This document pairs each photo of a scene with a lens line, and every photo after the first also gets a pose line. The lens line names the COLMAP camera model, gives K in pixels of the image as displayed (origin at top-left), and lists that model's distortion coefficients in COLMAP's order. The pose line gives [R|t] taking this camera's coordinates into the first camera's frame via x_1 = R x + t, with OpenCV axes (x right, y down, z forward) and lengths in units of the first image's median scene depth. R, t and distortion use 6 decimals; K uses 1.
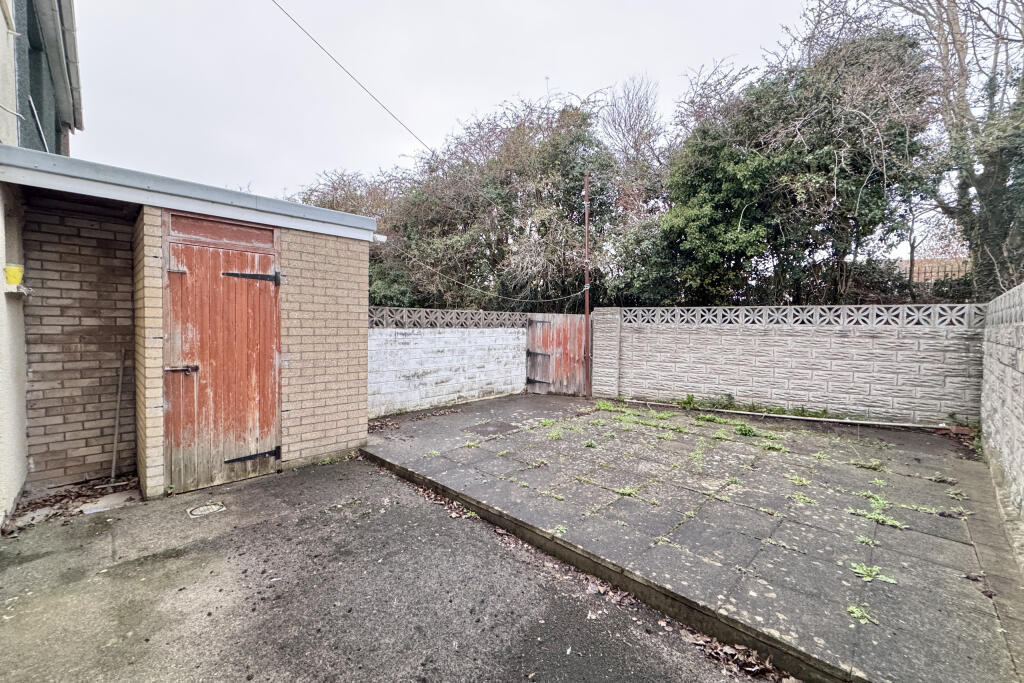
lens RADIAL K [[407.1, 0, 512.6], [0, 407.1, 339.1], [0, 0, 1]] dist [-0.001892, 0.000451]
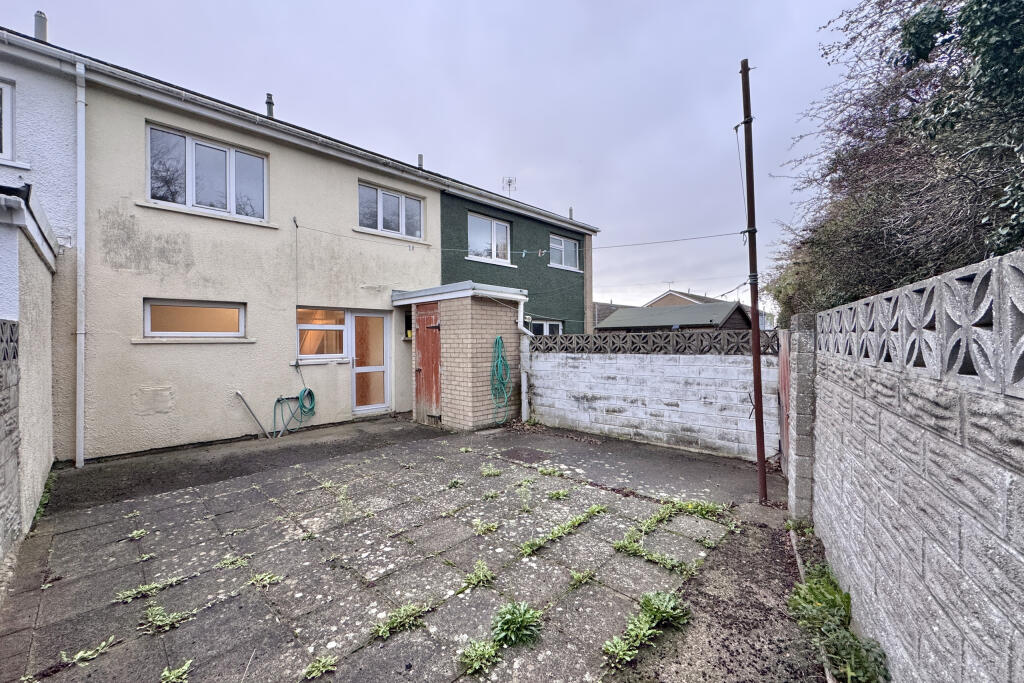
lens RADIAL K [[407.1, 0, 510.5], [0, 407.1, 341.9], [0, 0, 1]] dist [-0.001892, 0.000451]
pose [[-0.003070, -0.005679, -0.999979, 1.128891], [-0.021750, 0.999748, -0.005611, -0.063488], [0.999759, 0.021732, -0.003192, 1.128721]]
